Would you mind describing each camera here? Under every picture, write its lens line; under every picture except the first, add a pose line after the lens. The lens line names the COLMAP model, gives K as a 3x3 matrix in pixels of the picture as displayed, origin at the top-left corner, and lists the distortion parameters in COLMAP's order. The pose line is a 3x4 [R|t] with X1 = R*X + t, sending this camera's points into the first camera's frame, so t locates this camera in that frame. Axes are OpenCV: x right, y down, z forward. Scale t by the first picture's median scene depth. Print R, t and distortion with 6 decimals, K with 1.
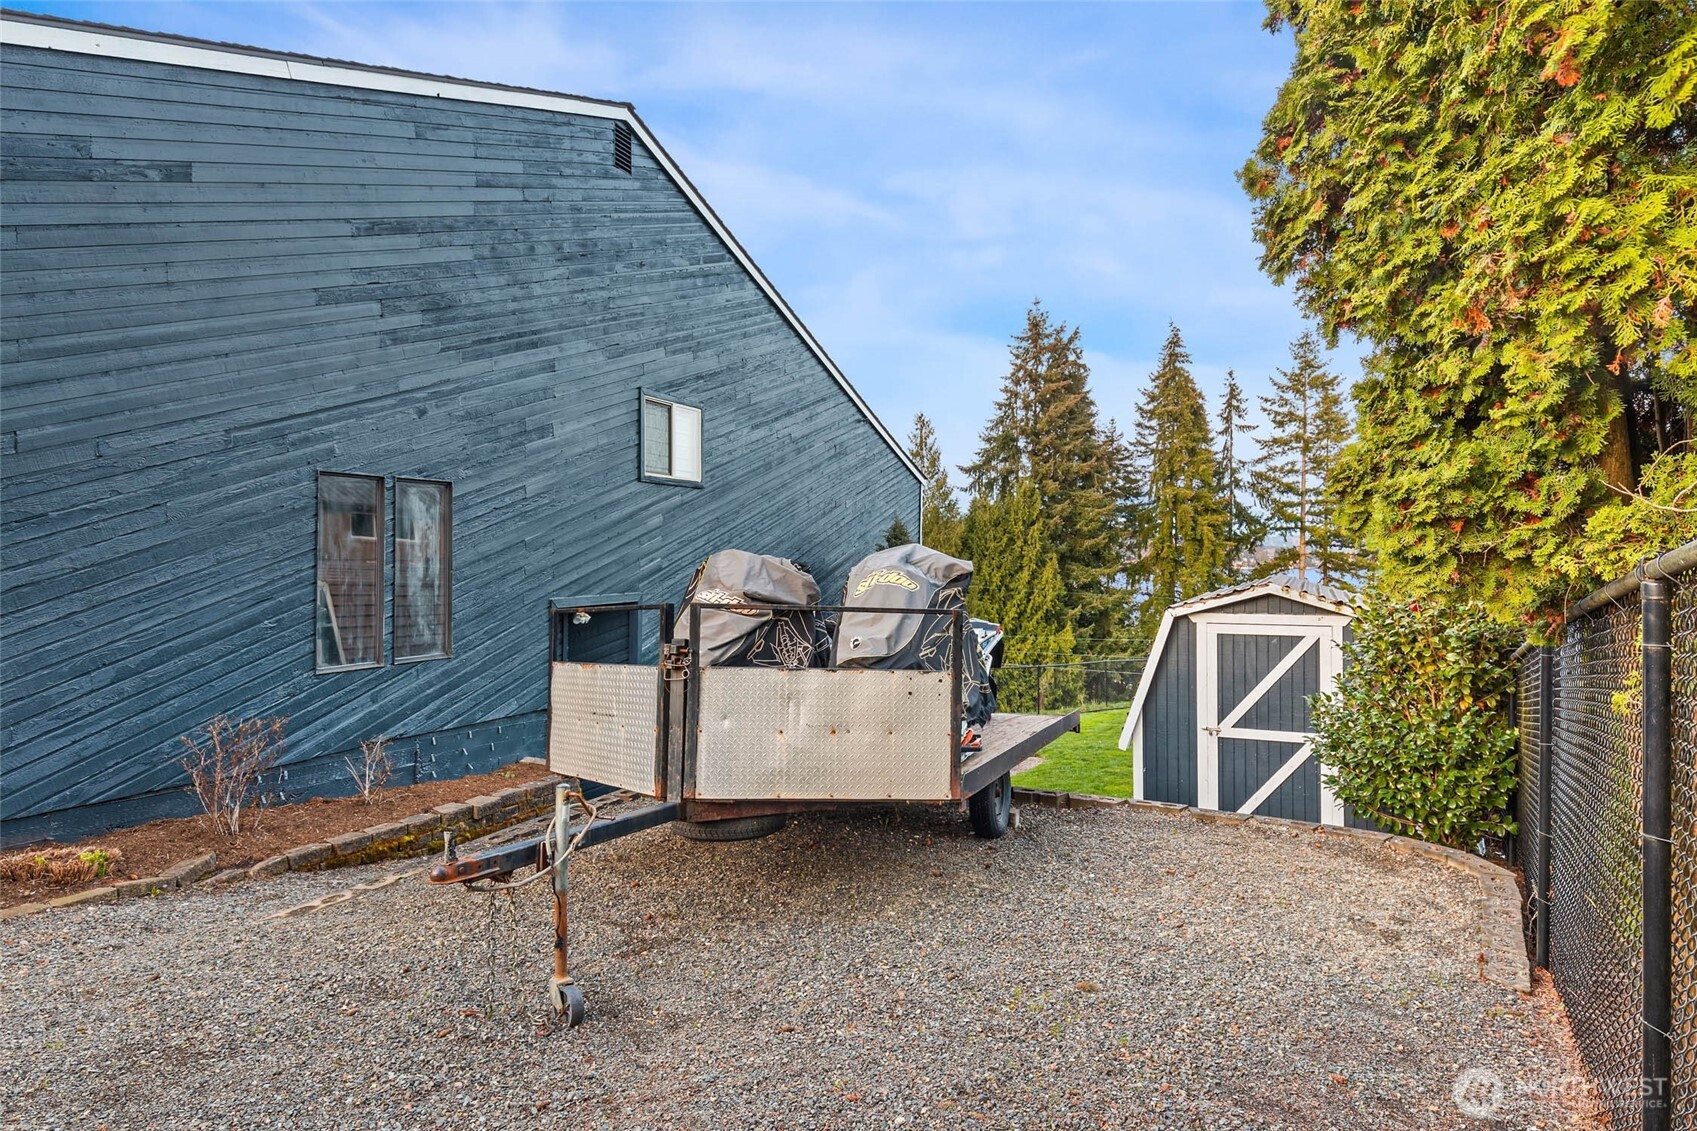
lens RADIAL K [[988.6, 0, 848.5], [0, 988.6, 565.5], [0, 0, 1]] dist [0.001908, 0.000187]
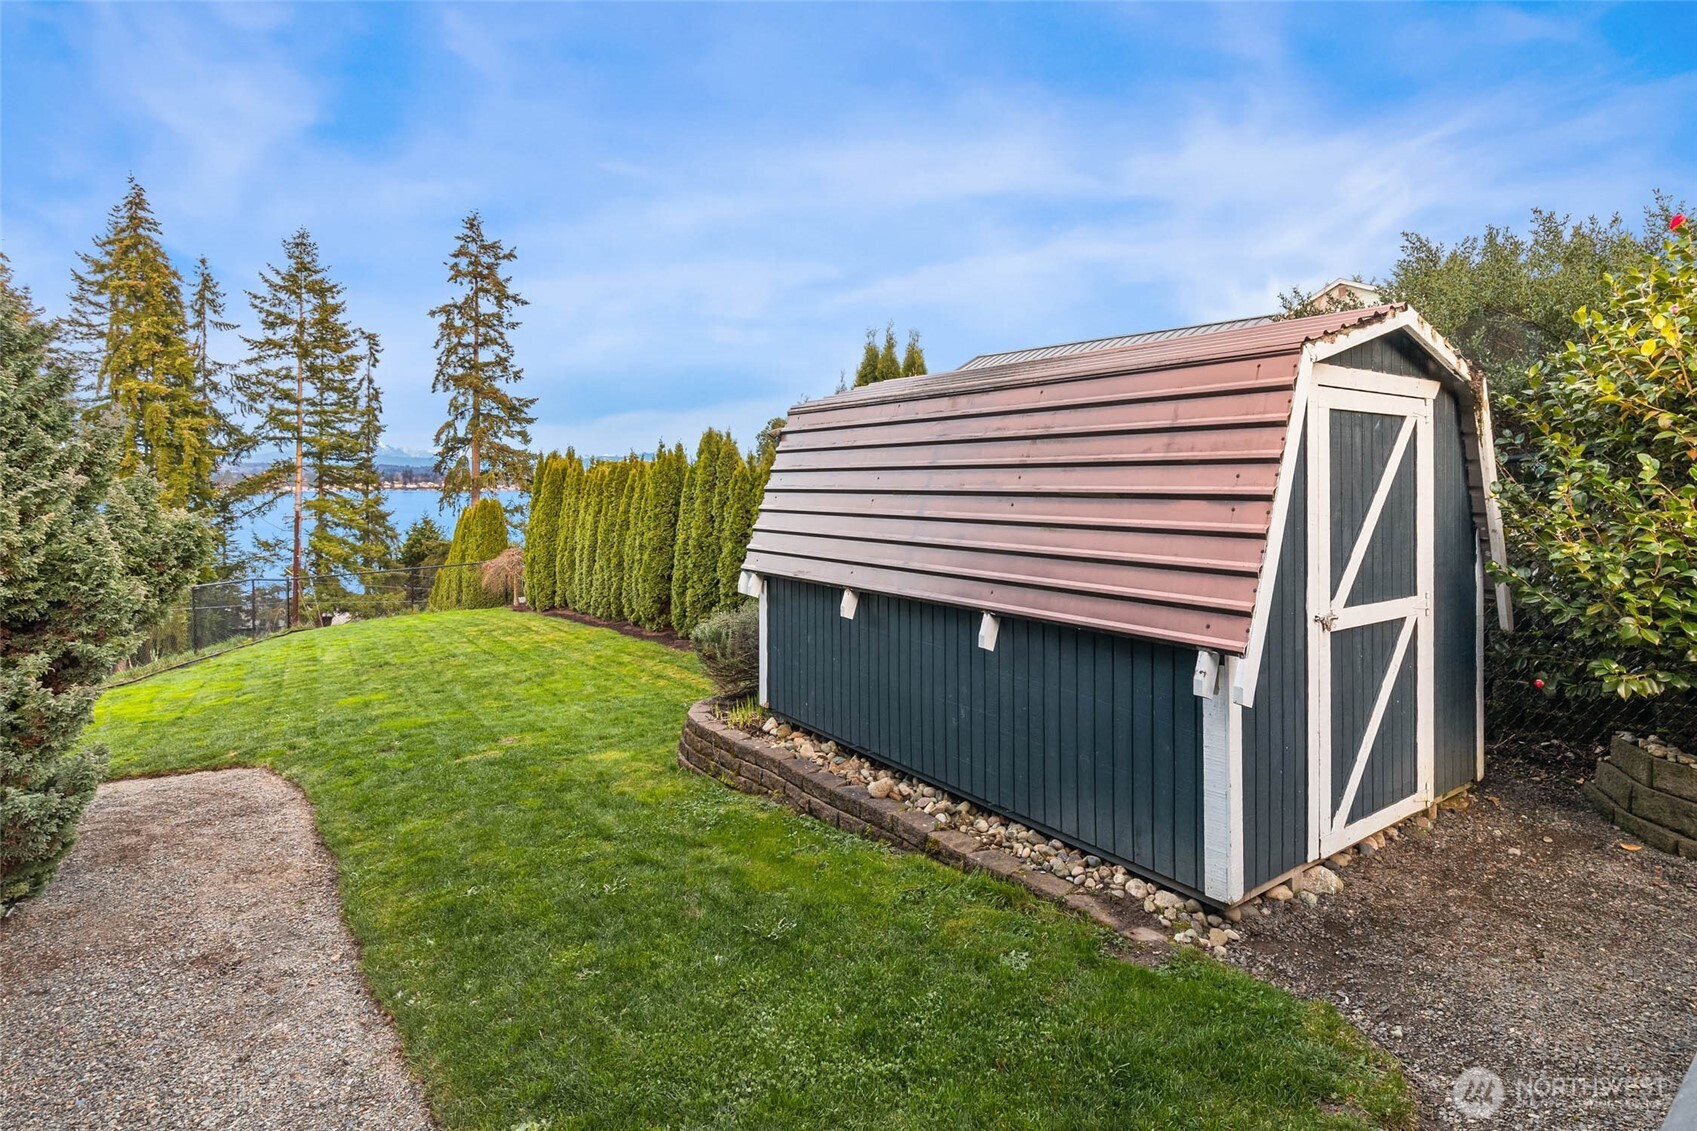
lens RADIAL K [[868.9, 0, 843.7], [0, 868.9, 485.4], [0, 0, 1]] dist [-0.000303, 0.000375]
pose [[0.485596, -0.002052, 0.874181, -0.013890], [0.010122, 0.999943, -0.003275, 0.014776], [-0.874125, 0.010439, 0.485589, 0.143093]]
